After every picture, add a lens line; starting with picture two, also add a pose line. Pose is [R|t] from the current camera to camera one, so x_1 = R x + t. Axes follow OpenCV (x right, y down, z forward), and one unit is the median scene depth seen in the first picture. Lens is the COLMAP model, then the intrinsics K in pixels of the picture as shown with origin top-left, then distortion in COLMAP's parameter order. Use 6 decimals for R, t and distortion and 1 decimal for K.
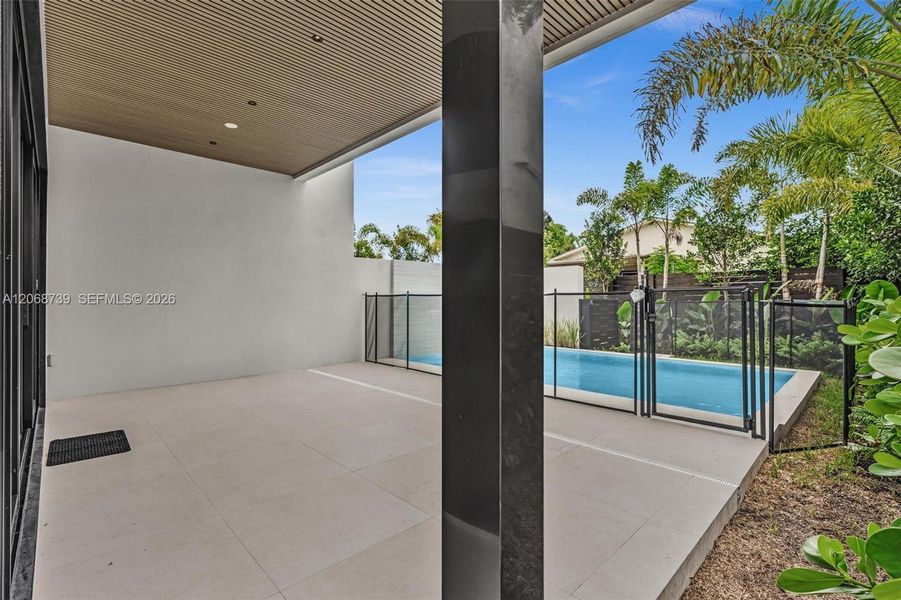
lens RADIAL K [[409.1, 0, 476.5], [0, 409.1, 298.3], [0, 0, 1]] dist [0.004169, 0.000551]
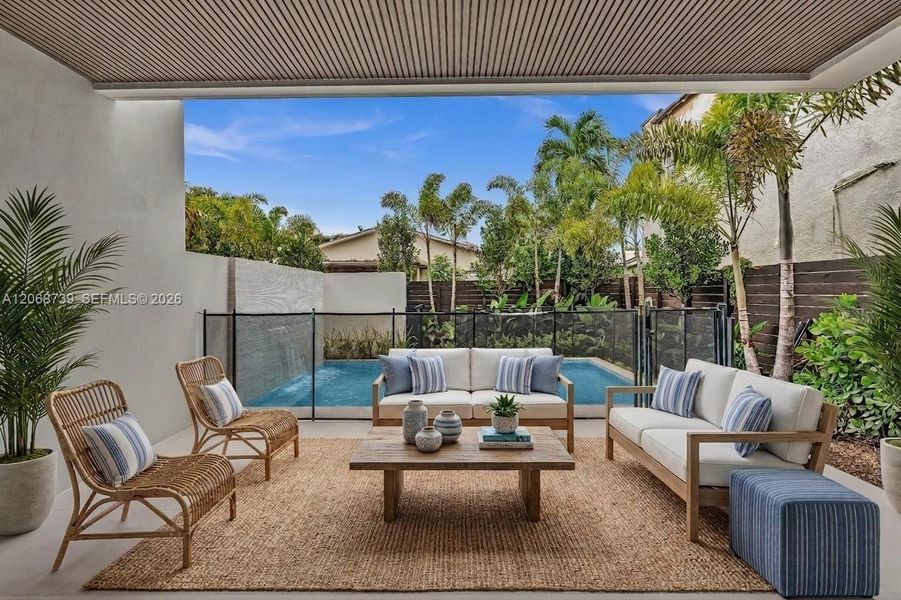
lens RADIAL K [[409.1, 0, 447.0], [0, 409.1, 297.9], [0, 0, 1]] dist [0.004169, 0.000551]
pose [[0.728725, -0.009132, 0.684746, -0.438910], [0.006197, 0.999958, 0.006740, -0.034047], [-0.684779, -0.000668, 0.728751, 0.312945]]
